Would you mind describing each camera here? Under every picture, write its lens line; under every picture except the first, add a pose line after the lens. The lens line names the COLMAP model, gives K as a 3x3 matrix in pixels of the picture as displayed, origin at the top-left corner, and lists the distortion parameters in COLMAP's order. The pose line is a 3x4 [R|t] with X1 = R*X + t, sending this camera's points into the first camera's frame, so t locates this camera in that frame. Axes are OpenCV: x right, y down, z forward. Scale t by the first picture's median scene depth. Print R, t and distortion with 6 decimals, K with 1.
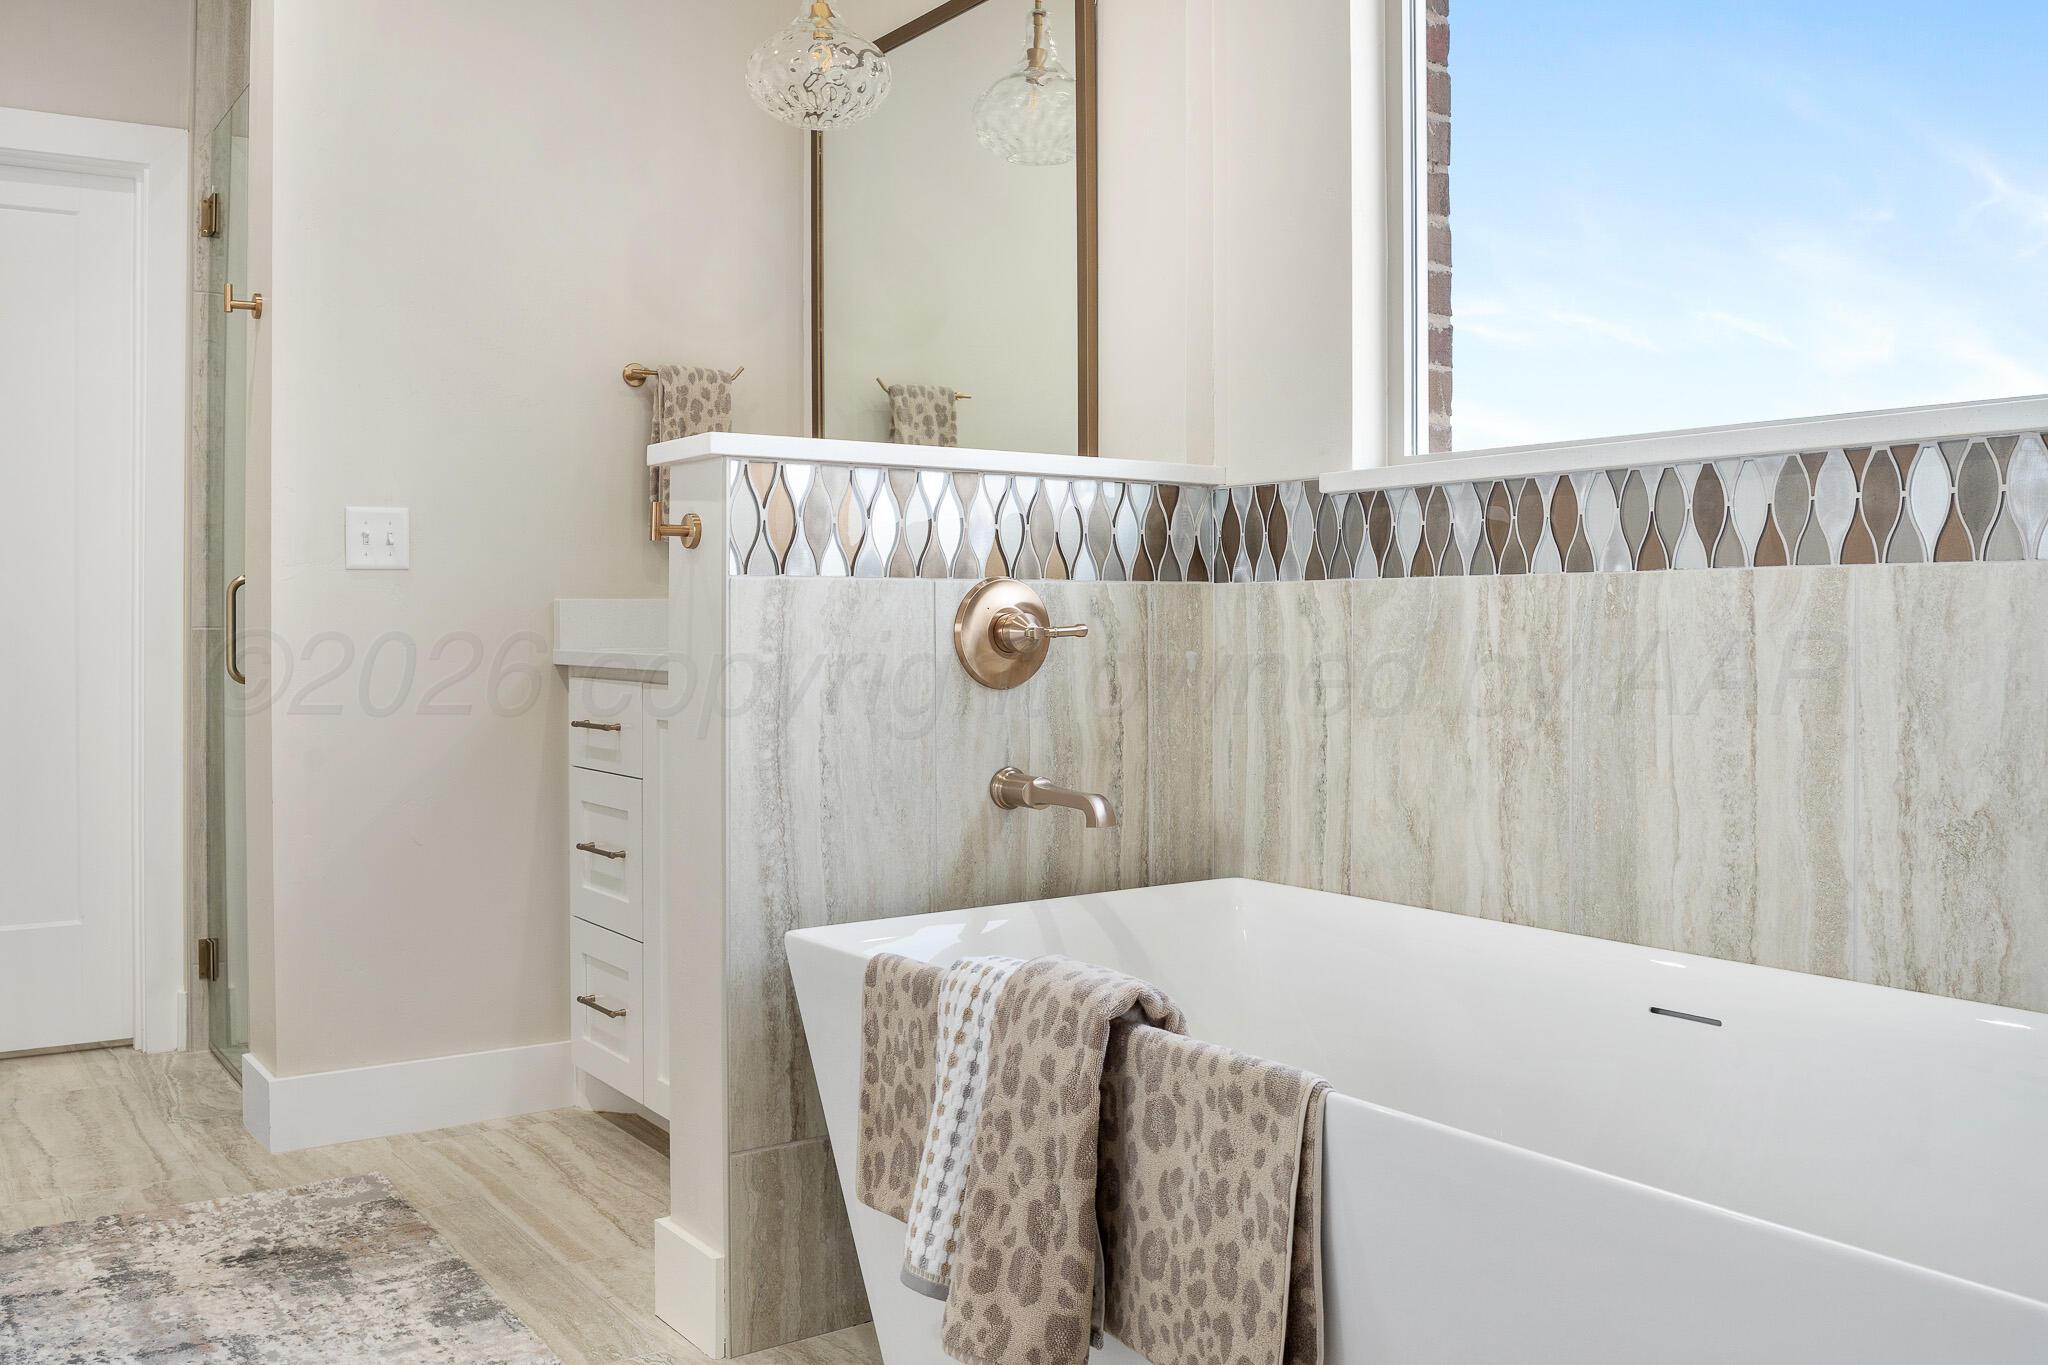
lens RADIAL K [[1781.8, 0, 1004.8], [0, 1781.8, 622.6], [0, 0, 1]] dist [-0.053199, -0.014627]
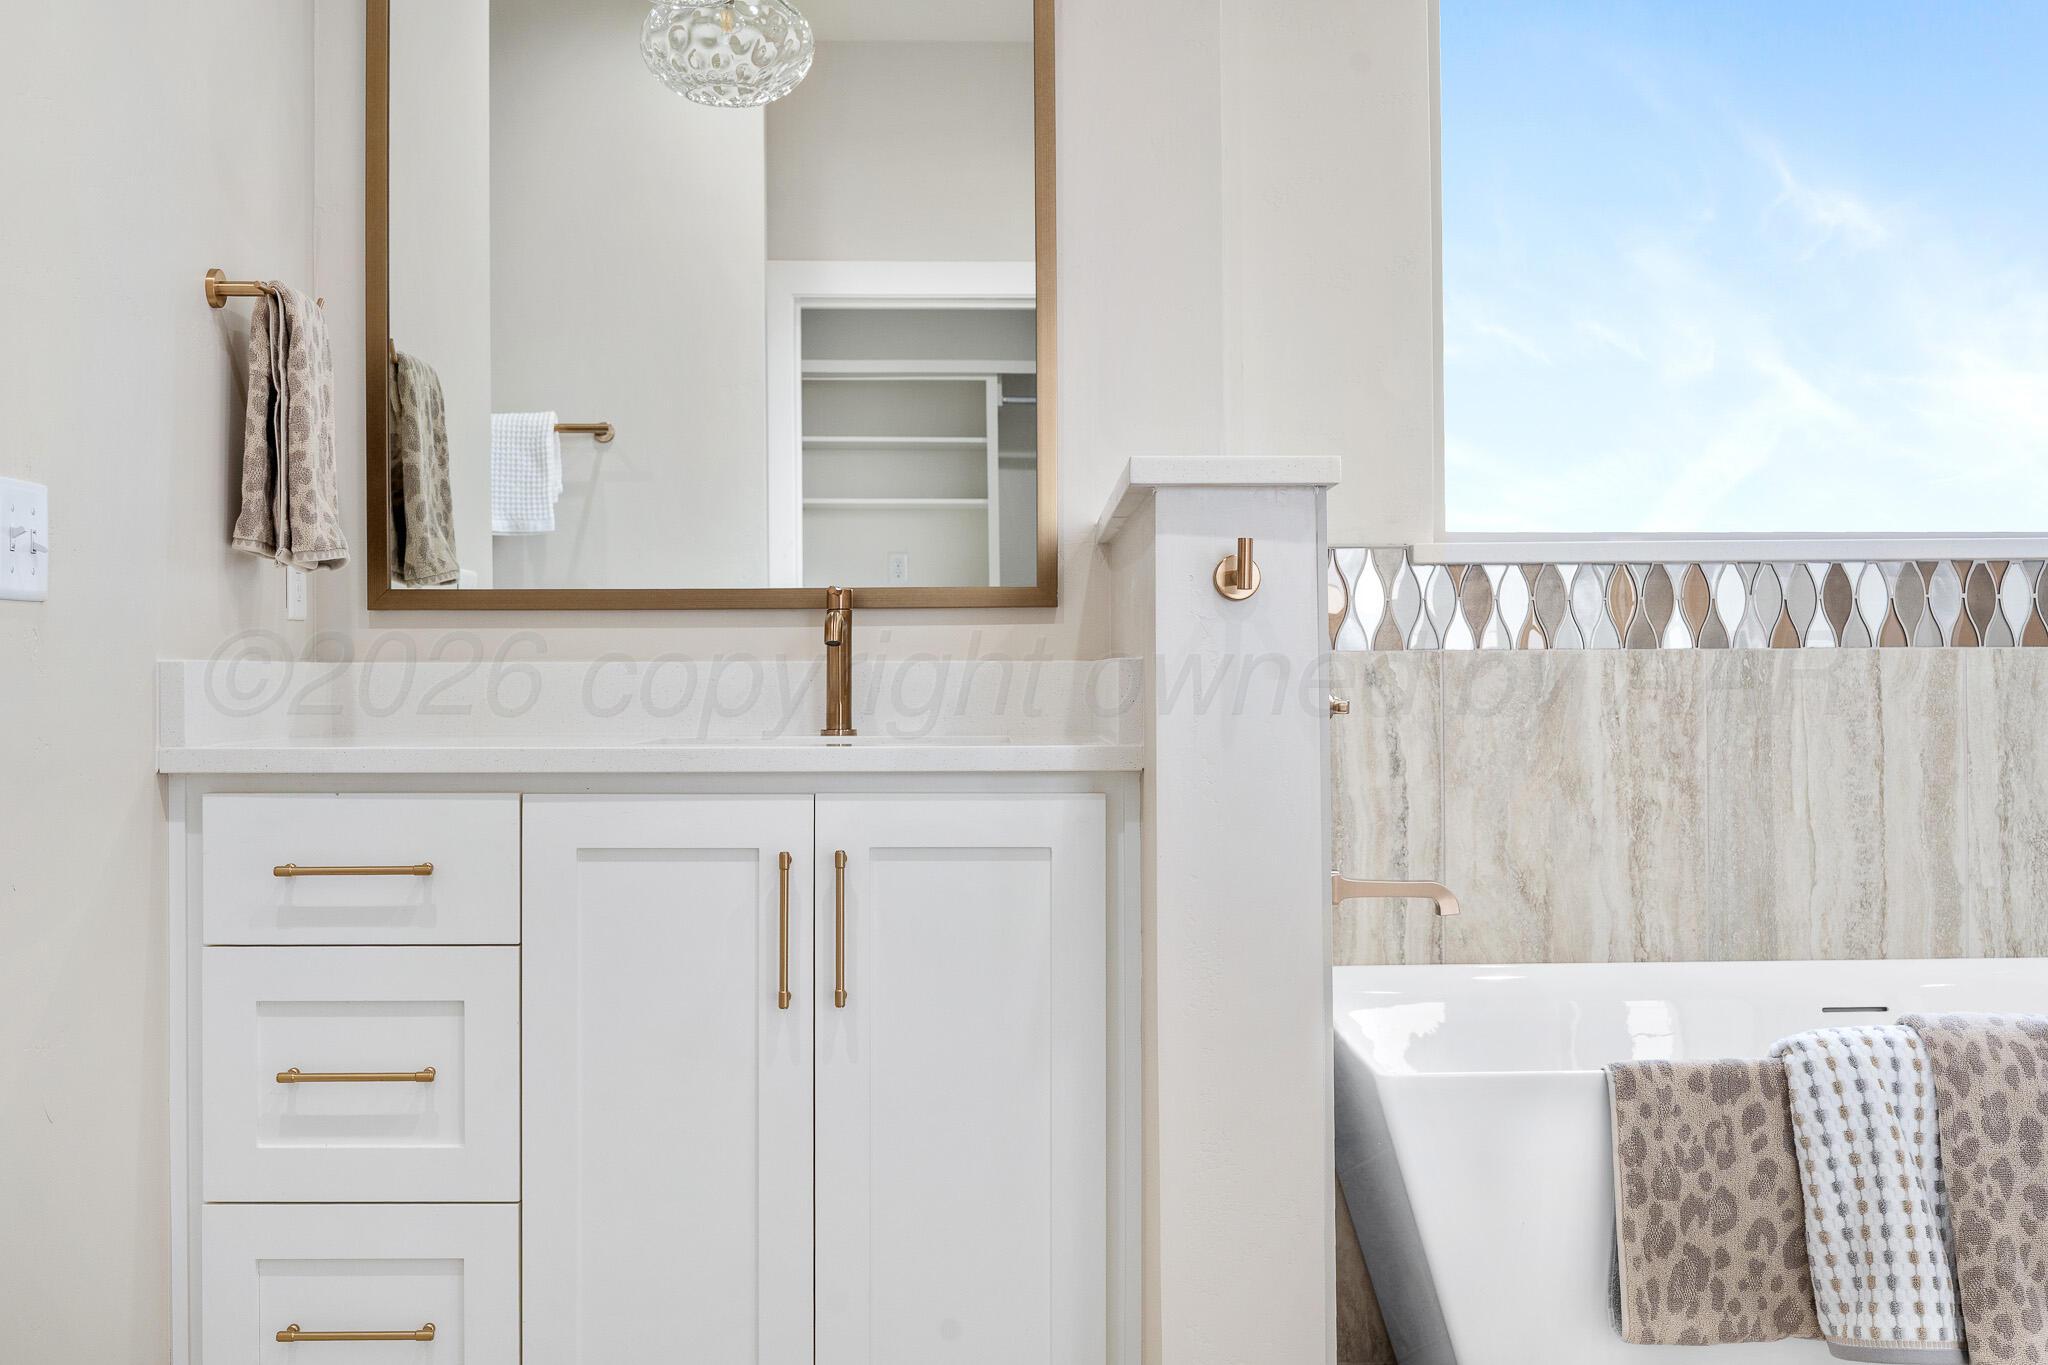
lens RADIAL K [[2061.8, 0, 1025.9], [0, 2061.8, 666.7], [0, 0, 1]] dist [-0.031820, 0.000000]
pose [[0.546590, 0.004242, 0.837390, -0.951082], [0.004783, 0.999955, -0.008188, -0.006833], [-0.837387, 0.008481, 0.546545, 0.584057]]
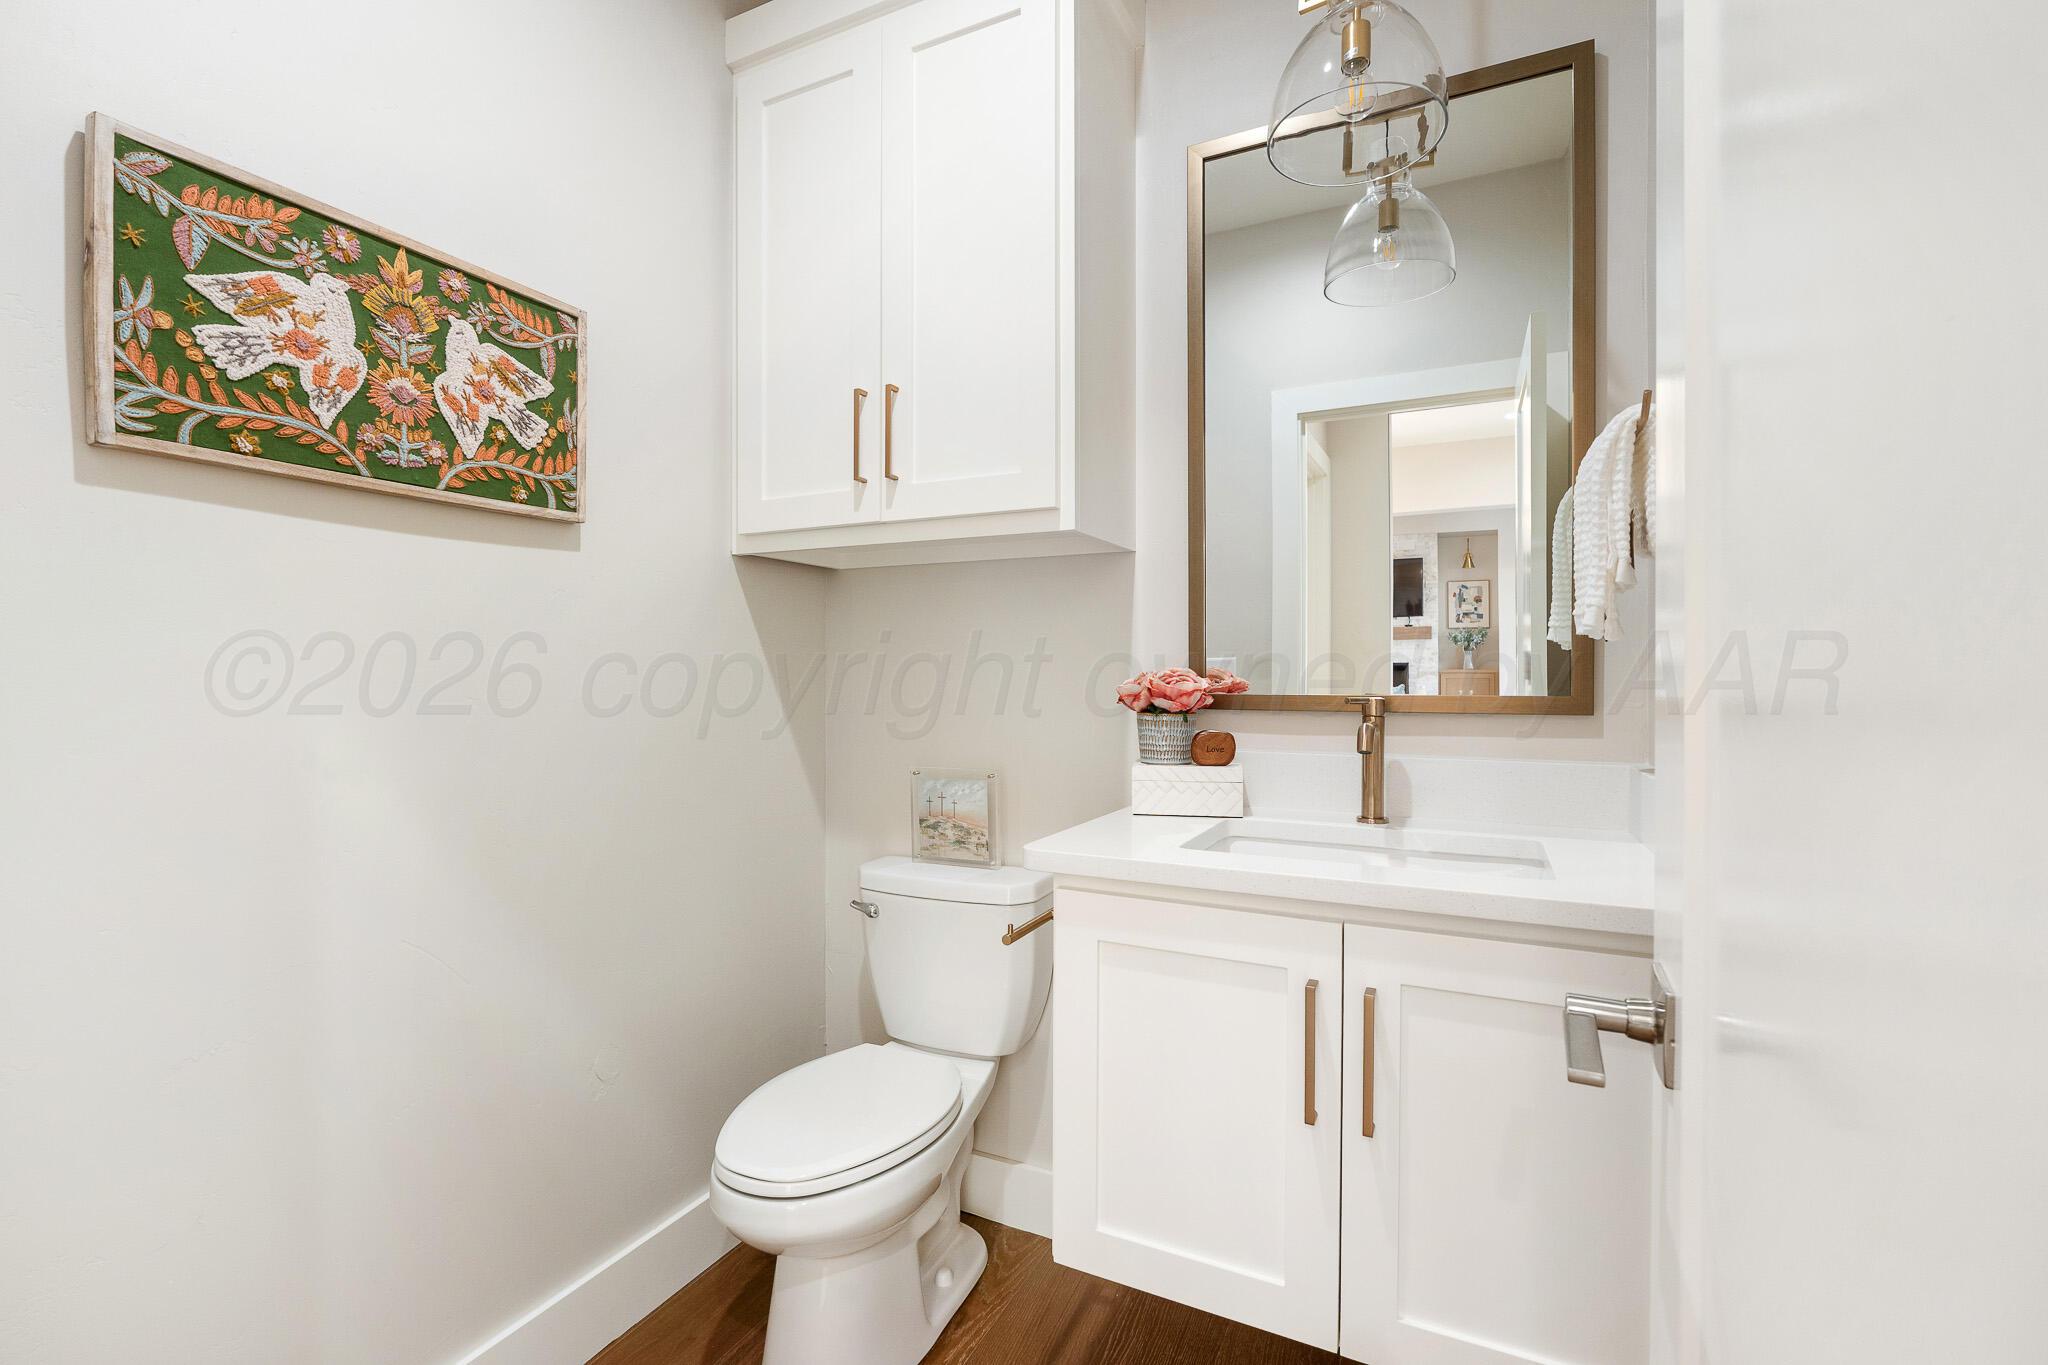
lens RADIAL K [[912.5, 0, 1002.7], [0, 912.5, 689.0], [0, 0, 1]] dist [-0.014715, 0.003166]
pose [[0.873439, -0.010430, 0.486822, -0.551612], [0.006085, 0.999926, 0.010507, -0.074893], [-0.486896, -0.006215, 0.873438, 0.892927]]
